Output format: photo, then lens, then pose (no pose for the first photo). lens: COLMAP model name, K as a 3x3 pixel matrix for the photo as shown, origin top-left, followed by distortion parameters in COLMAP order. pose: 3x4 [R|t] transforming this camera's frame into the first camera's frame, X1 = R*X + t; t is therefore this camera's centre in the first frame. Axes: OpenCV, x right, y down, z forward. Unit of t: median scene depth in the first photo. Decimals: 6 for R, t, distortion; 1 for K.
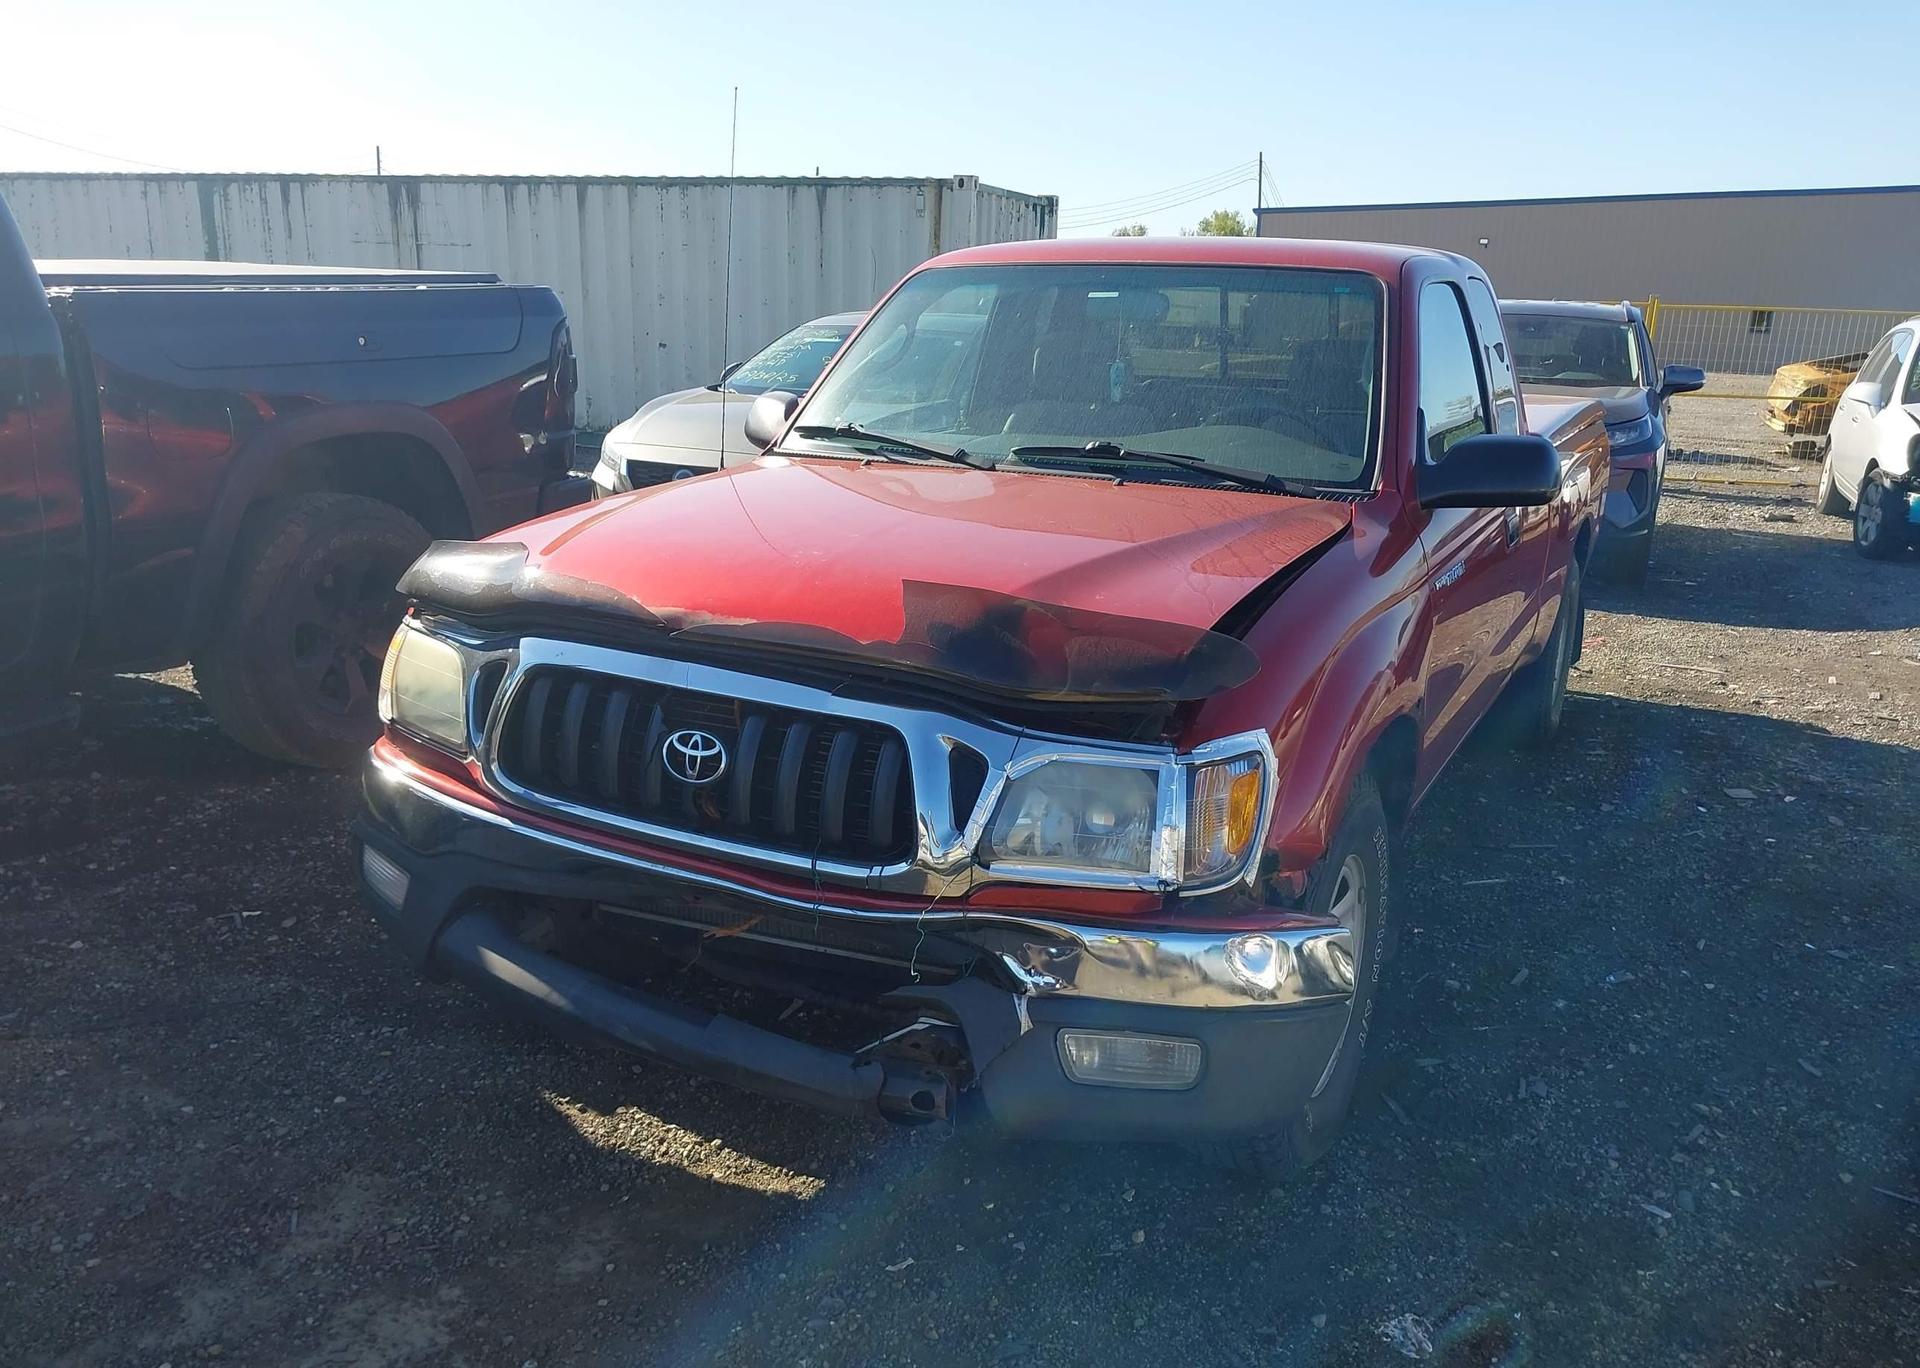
lens RADIAL K [[1501.6, 0, 959.0], [0, 1501.6, 706.5], [0, 0, 1]] dist [0.020719, -0.029693]
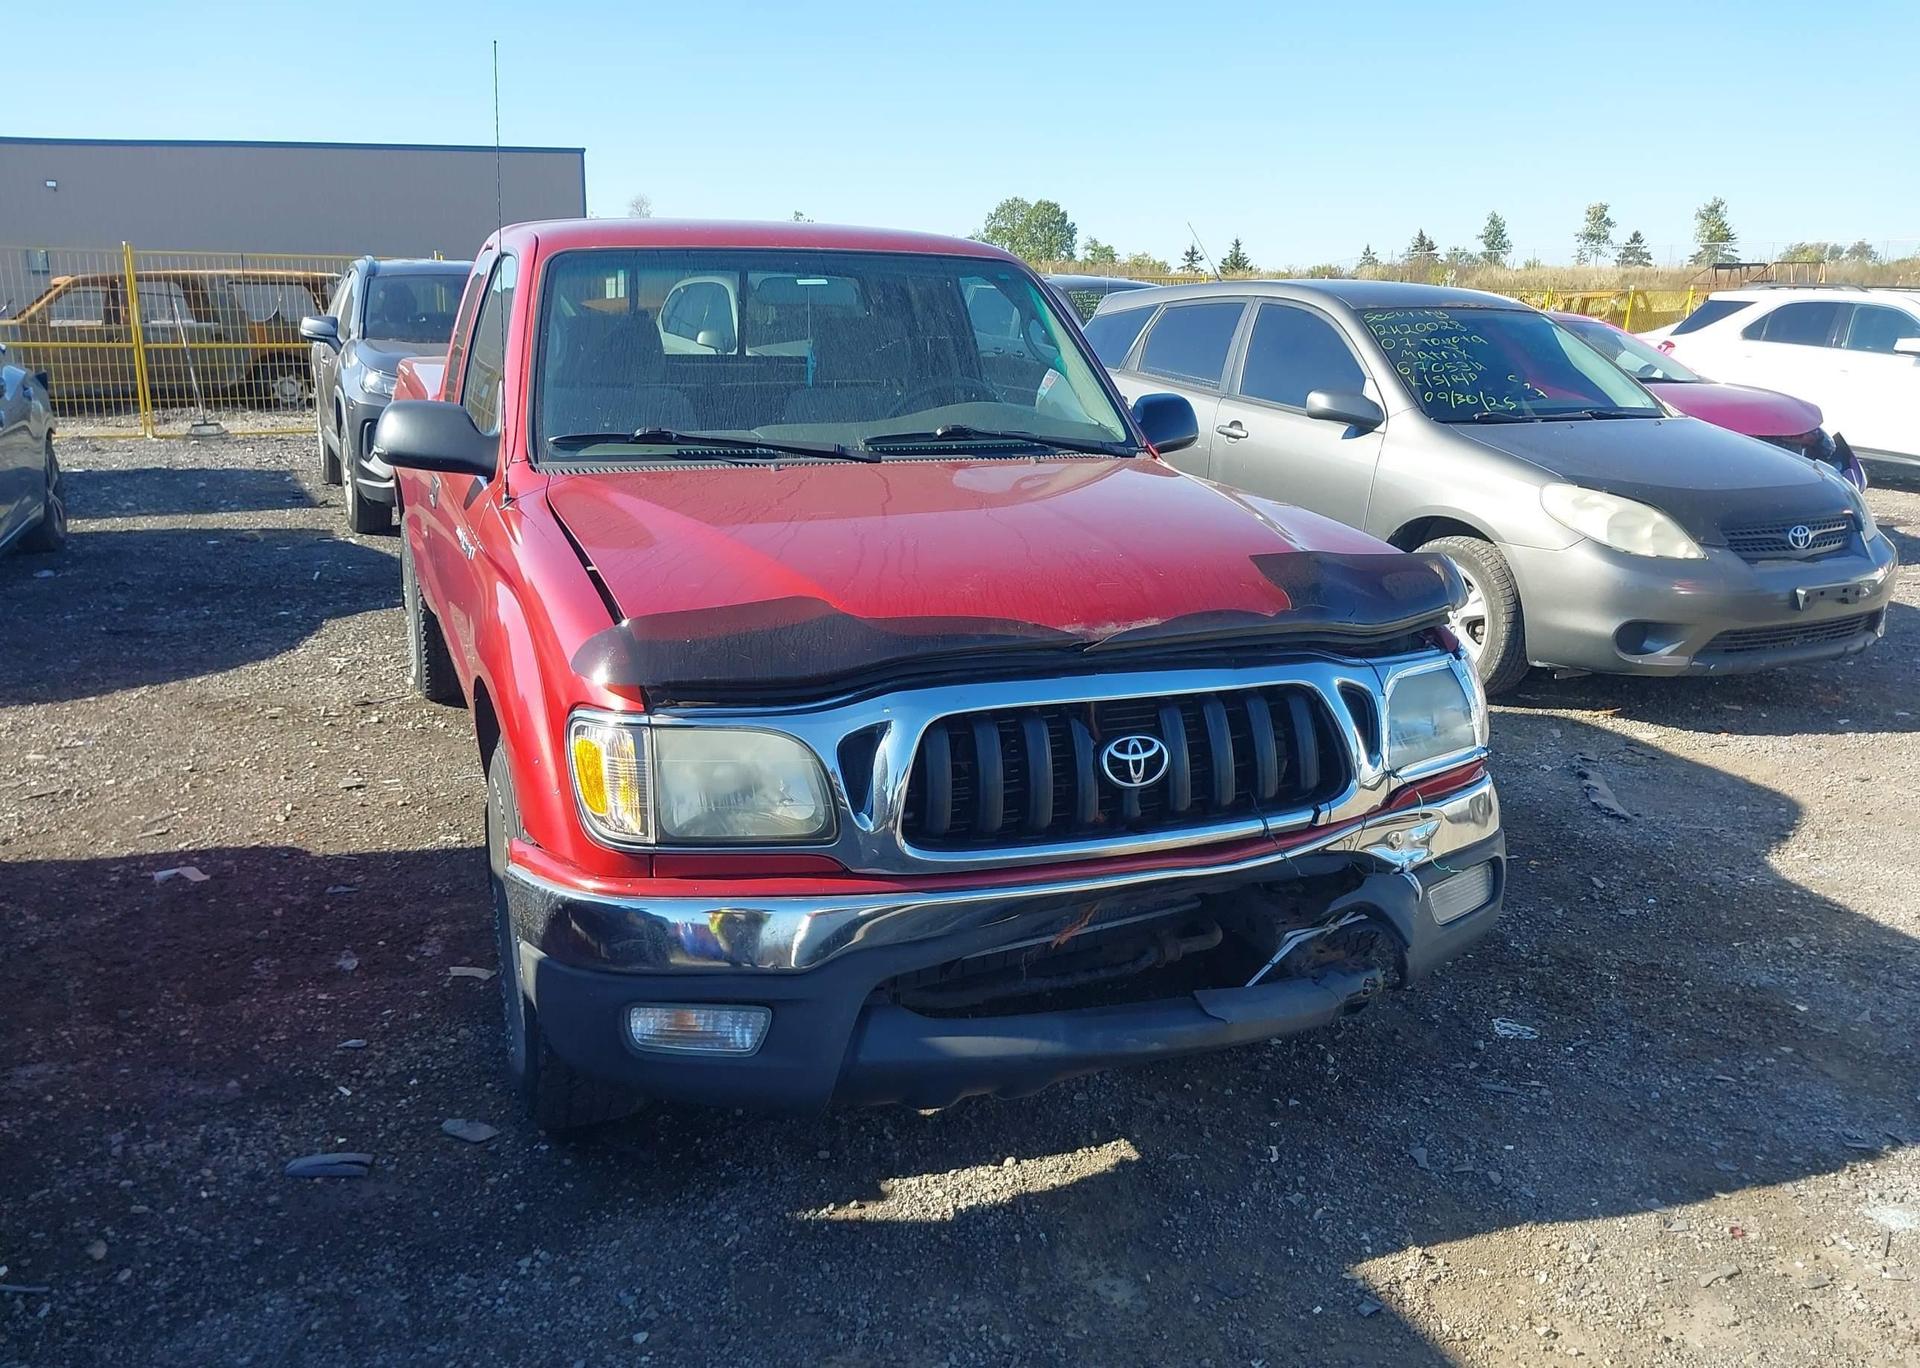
lens RADIAL K [[1501.6, 0, 960.9], [0, 1501.6, 726.0], [0, 0, 1]] dist [0.020719, -0.029693]
pose [[0.649035, -0.228904, 0.725504, -0.805127], [0.198516, 0.971578, 0.128951, -0.117703], [-0.734401, 0.060330, 0.676029, 0.326751]]
